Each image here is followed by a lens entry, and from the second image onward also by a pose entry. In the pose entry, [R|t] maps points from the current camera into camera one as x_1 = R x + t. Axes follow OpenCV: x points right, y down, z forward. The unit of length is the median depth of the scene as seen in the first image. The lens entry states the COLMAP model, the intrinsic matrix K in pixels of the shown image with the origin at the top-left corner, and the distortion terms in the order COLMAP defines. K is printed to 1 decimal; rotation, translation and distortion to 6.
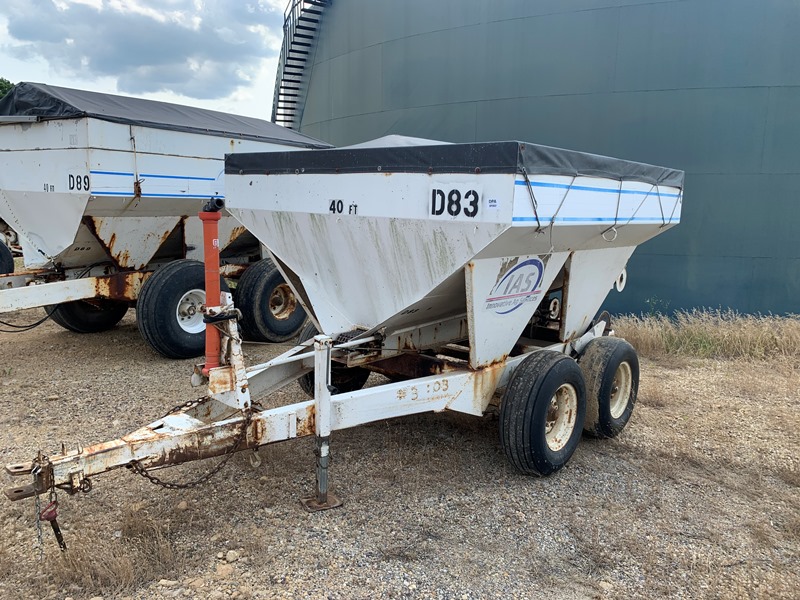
lens RADIAL K [[600.4, 0, 399.7], [0, 600.4, 299.7], [0, 0, 1]] dist [0.010453, -0.005258]
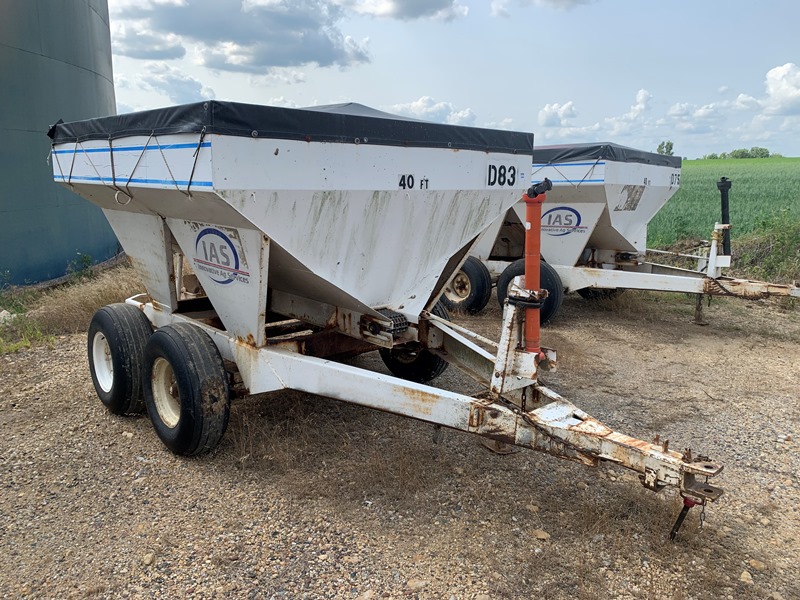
lens RADIAL K [[600.4, 0, 406.0], [0, 600.4, 298.5], [0, 0, 1]] dist [0.010453, -0.005258]
pose [[0.109320, -0.234296, 0.965999, -1.210240], [0.143063, 0.965414, 0.217964, -0.209100], [-0.983658, 0.114371, 0.139058, 1.012312]]
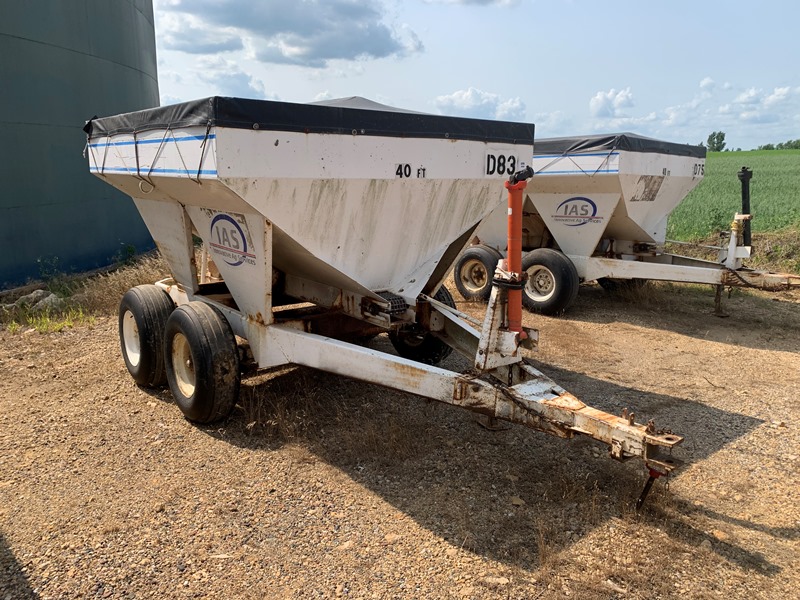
lens RADIAL K [[600.4, 0, 397.9], [0, 600.4, 302.1], [0, 0, 1]] dist [0.010453, -0.005258]
pose [[0.187230, -0.247499, 0.950626, -1.269888], [0.148568, 0.963741, 0.221653, -0.190265], [-0.971016, 0.099732, 0.217212, 0.924285]]
